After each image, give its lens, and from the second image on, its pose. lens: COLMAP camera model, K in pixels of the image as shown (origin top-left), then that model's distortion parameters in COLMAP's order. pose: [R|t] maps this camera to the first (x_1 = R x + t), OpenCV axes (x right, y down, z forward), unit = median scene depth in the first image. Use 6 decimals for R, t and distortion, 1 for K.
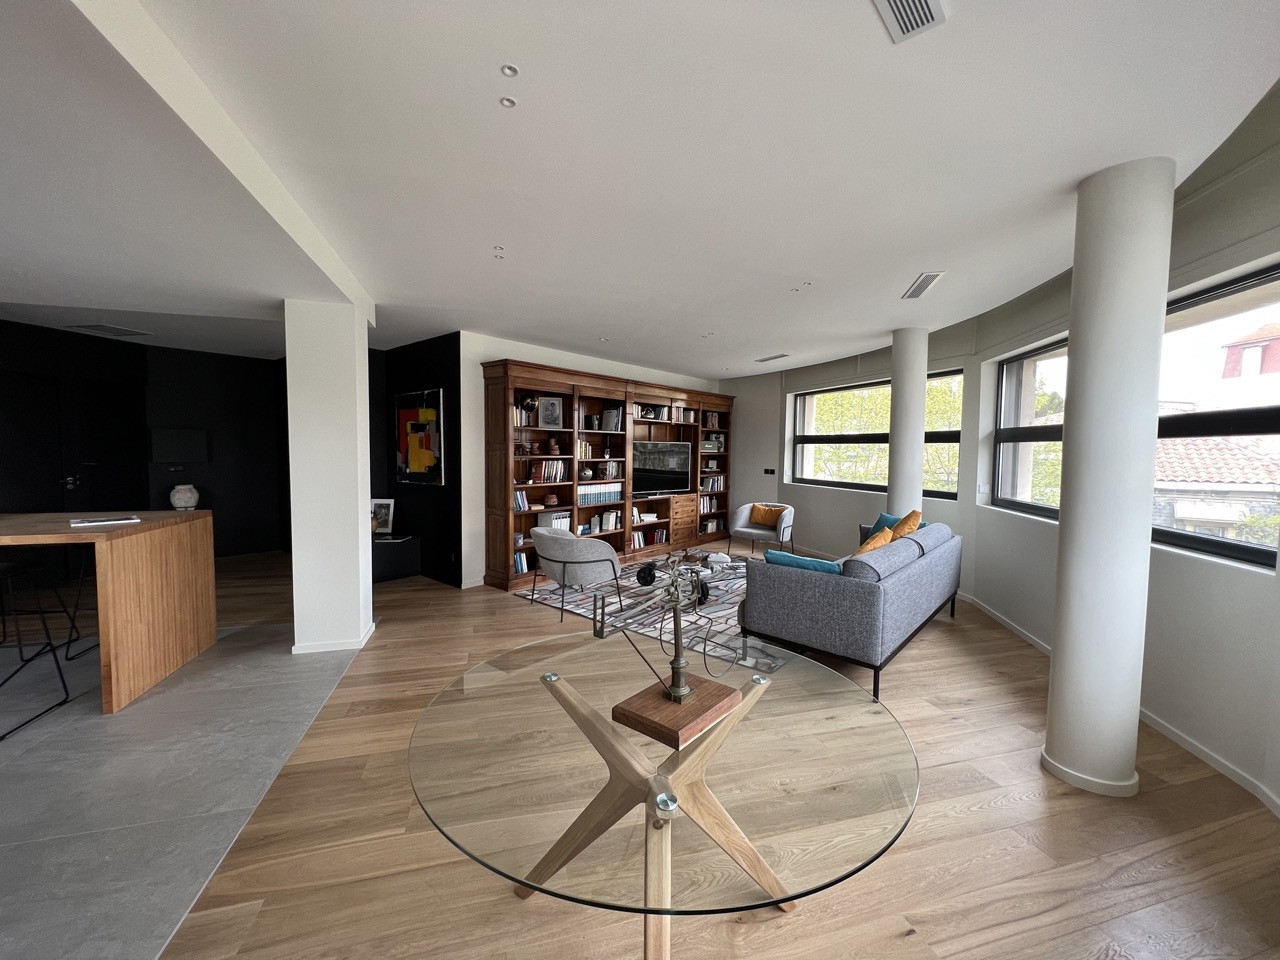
lens RADIAL K [[514.0, 0, 637.8], [0, 514.0, 478.6], [0, 0, 1]] dist [-0.005878, 0.001401]
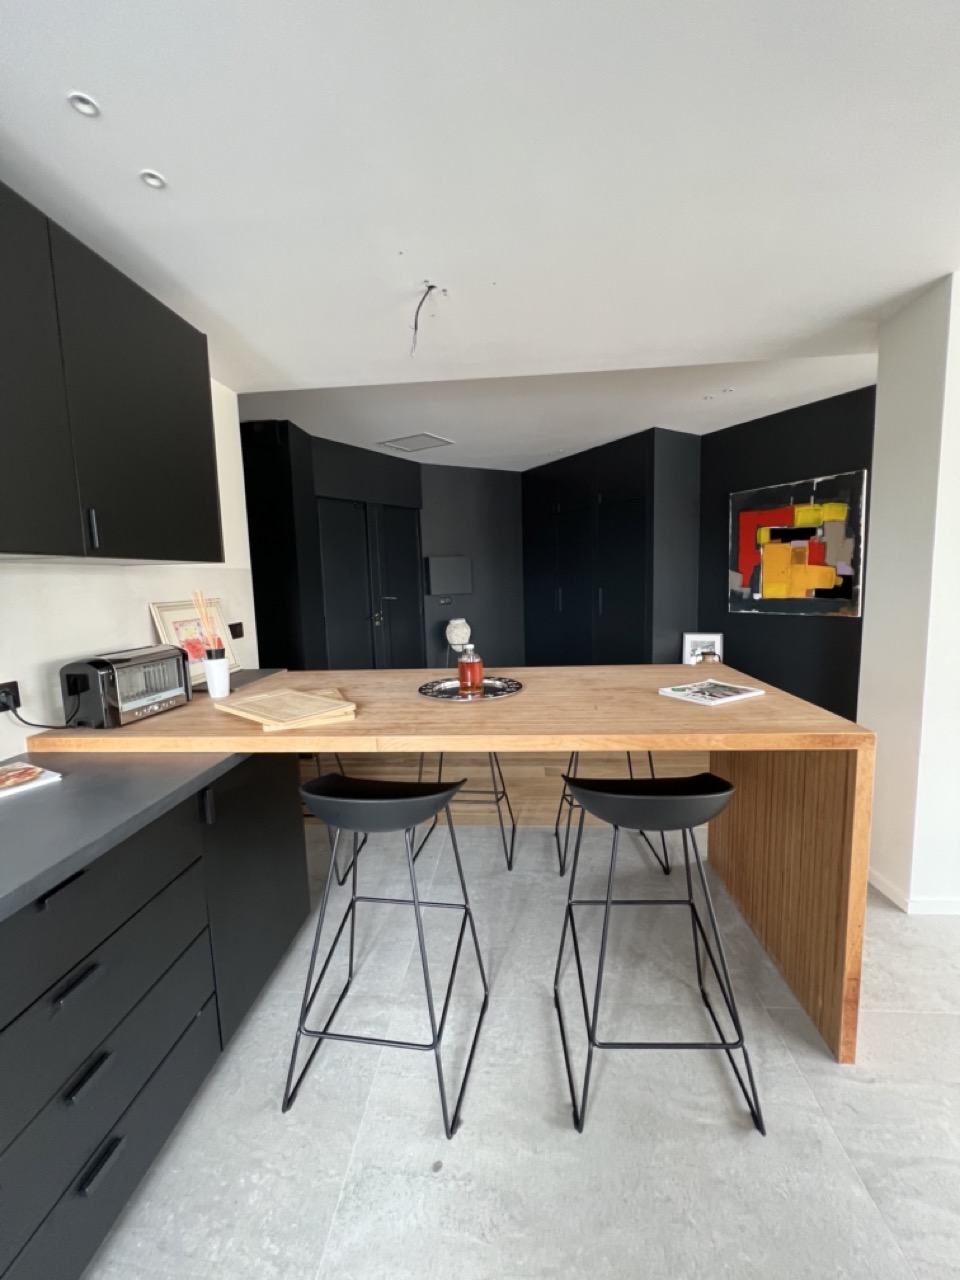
lens RADIAL K [[514.0, 0, 479.7], [0, 514.0, 638.1], [0, 0, 1]] dist [-0.005878, 0.001401]
pose [[0.937062, 0.002648, -0.349154, -0.966539], [0.020831, 0.997766, 0.063473, -0.019366], [0.348542, -0.066751, 0.934913, 0.317344]]
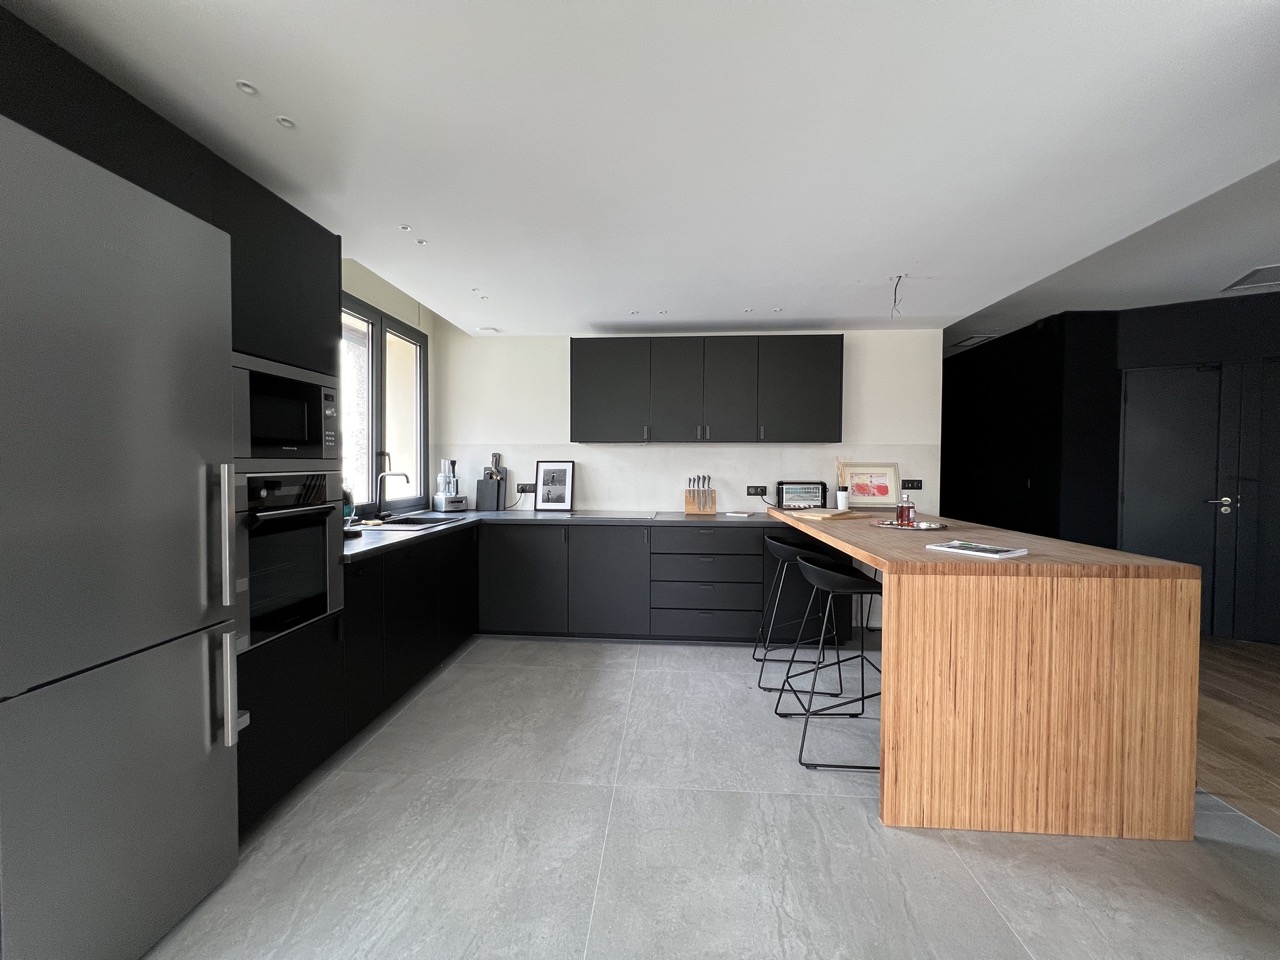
lens RADIAL K [[514.0, 0, 634.9], [0, 514.0, 479.1], [0, 0, 1]] dist [-0.005878, 0.001401]
pose [[-0.339514, 0.015487, -0.940474, -0.215663], [-0.060498, 0.997435, 0.038265, -0.008580], [0.938653, 0.069888, -0.337706, 0.708440]]
